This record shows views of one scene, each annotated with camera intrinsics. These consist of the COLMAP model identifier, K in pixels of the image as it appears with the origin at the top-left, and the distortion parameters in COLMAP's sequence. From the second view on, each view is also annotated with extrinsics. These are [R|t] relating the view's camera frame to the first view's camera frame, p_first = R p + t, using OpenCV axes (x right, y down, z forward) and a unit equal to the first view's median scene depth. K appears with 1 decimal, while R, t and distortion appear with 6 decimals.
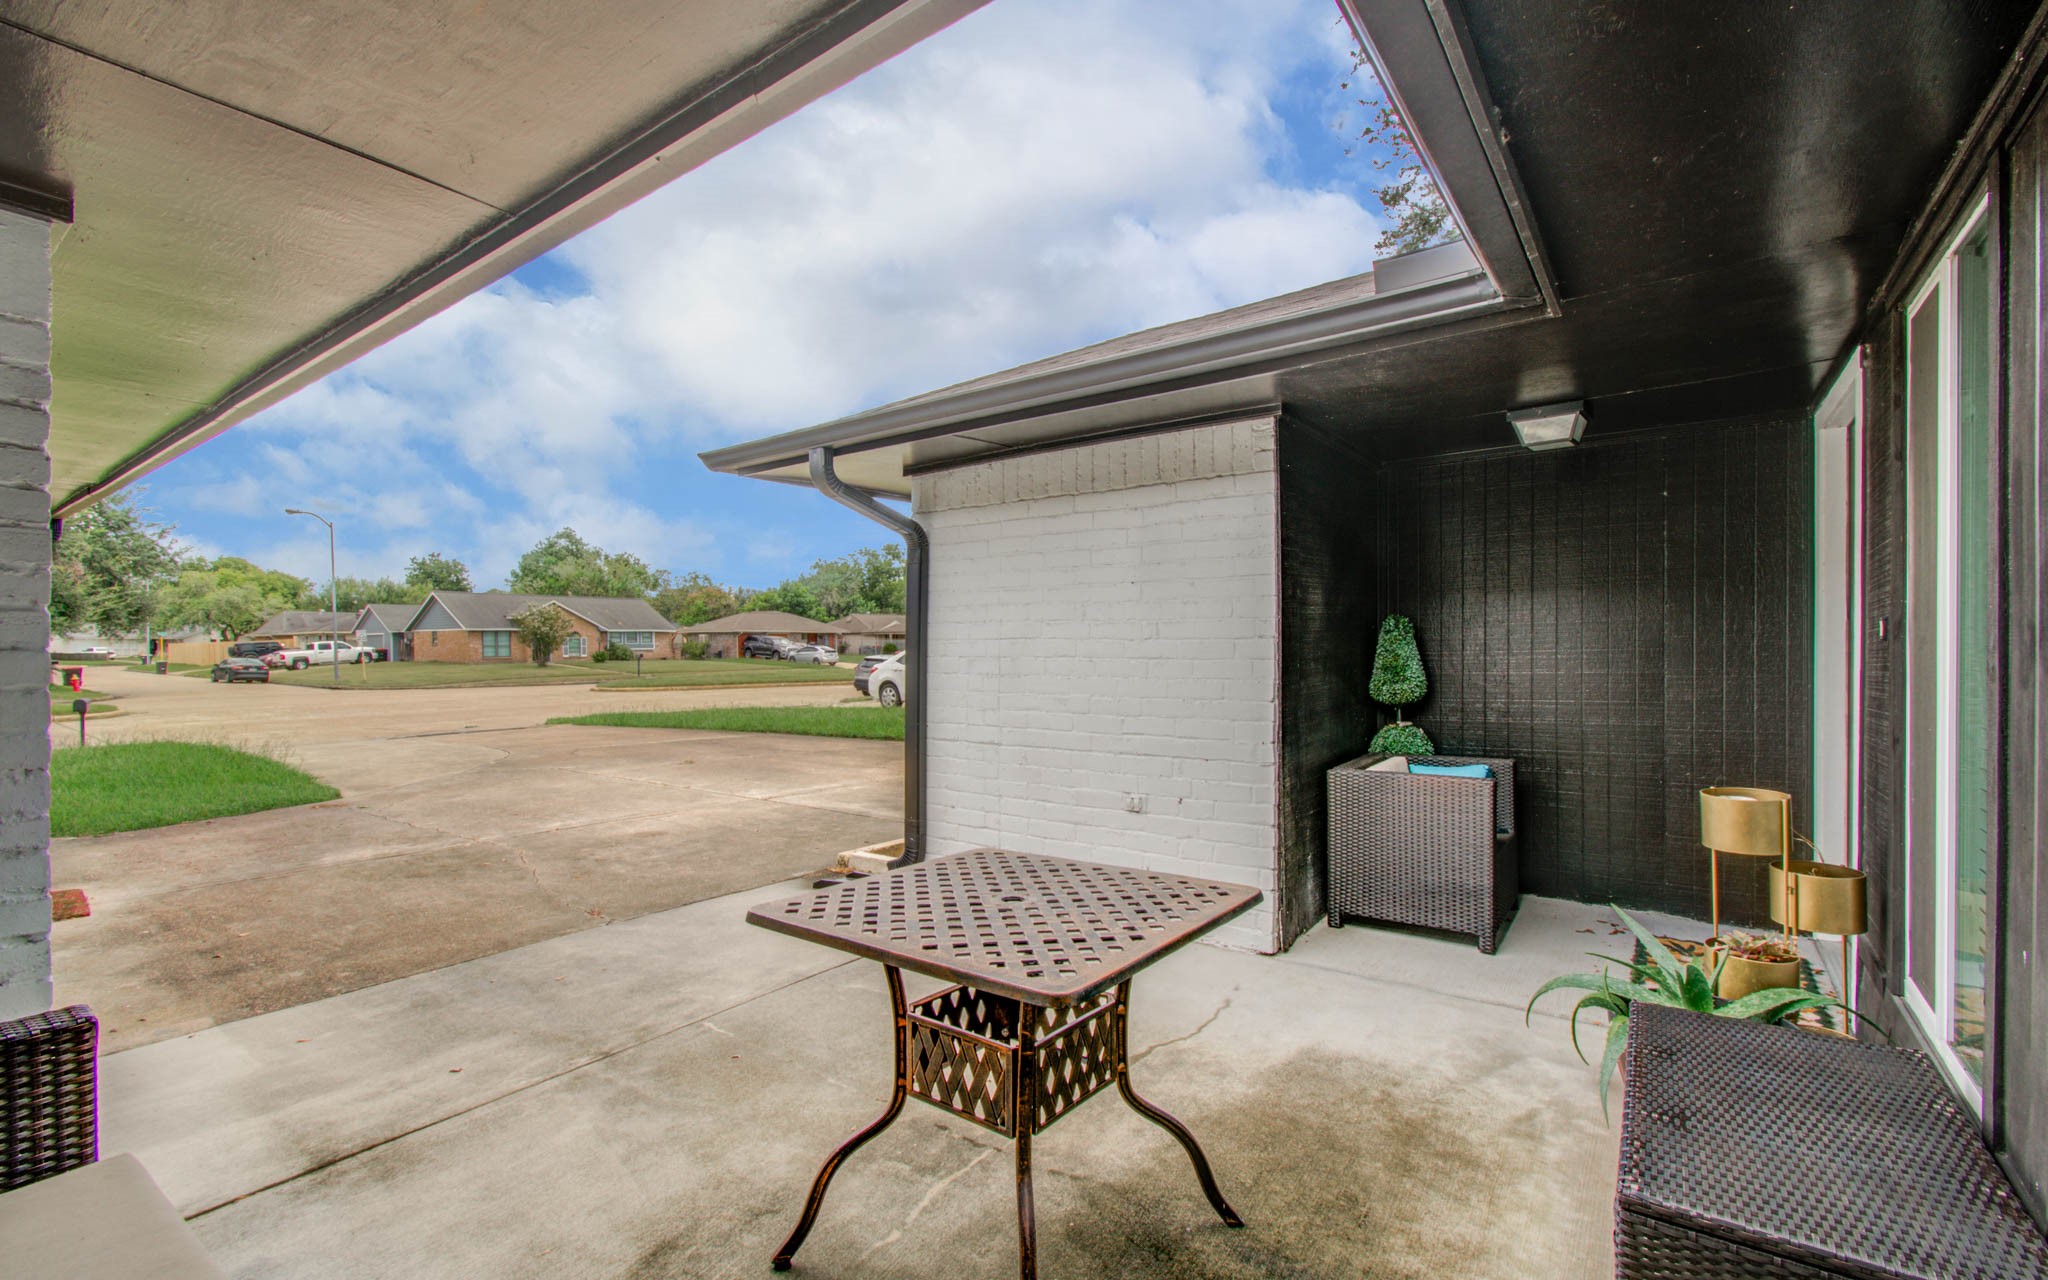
lens RADIAL K [[876.2, 0, 985.2], [0, 876.2, 659.4], [0, 0, 1]] dist [0.000923, 0.000385]
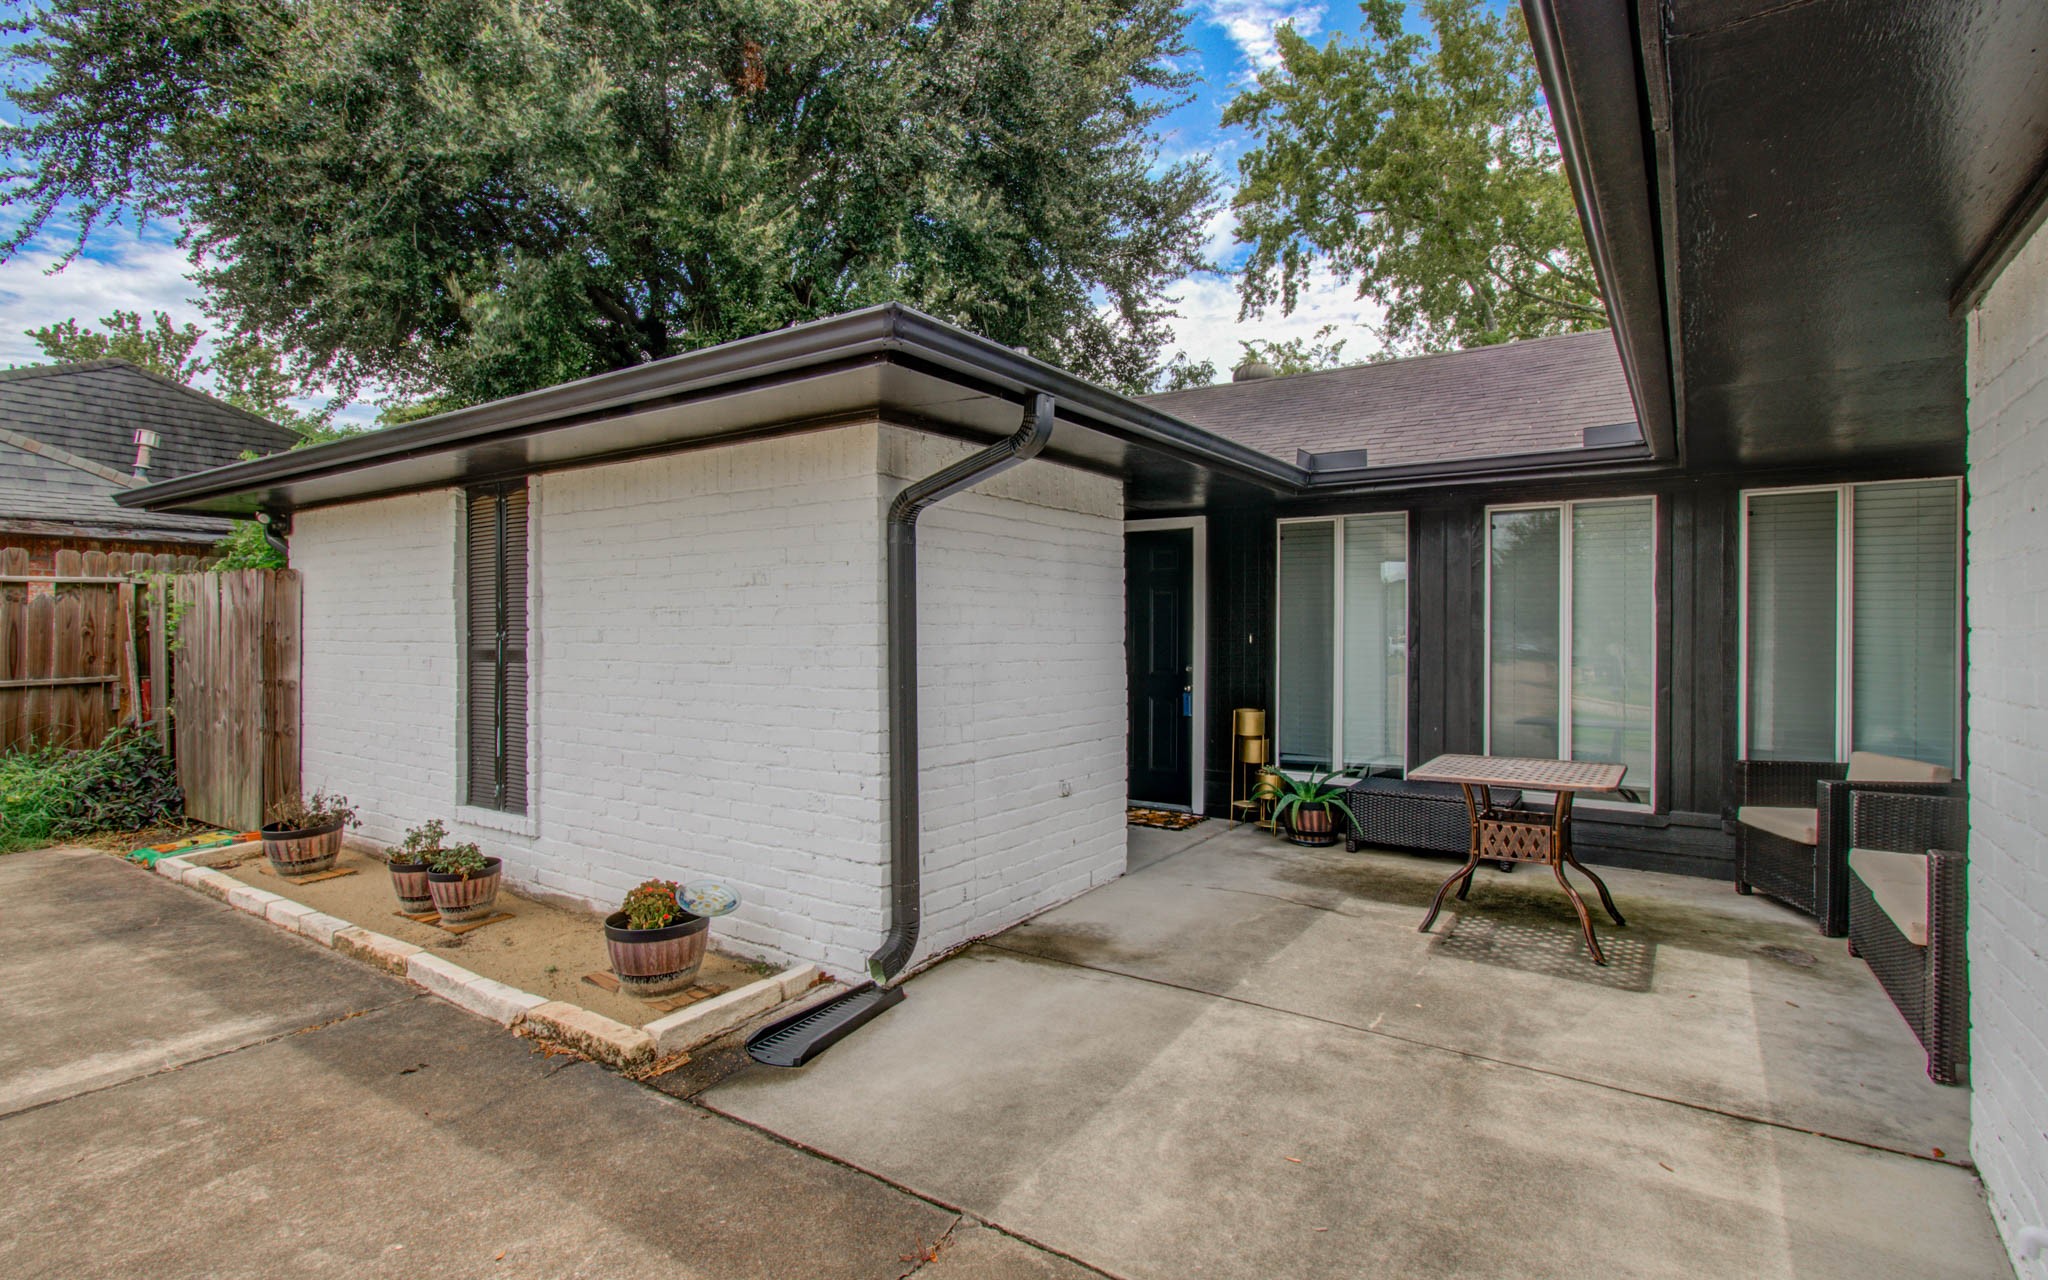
lens RADIAL K [[997.8, 0, 1023.2], [0, 997.8, 641.1], [0, 0, 1]] dist [0.002527, 0.000383]
pose [[-0.066796, -0.007328, 0.997740, -1.494259], [0.003892, 0.999964, 0.007605, -0.049397], [-0.997759, 0.004392, -0.066765, 1.520074]]
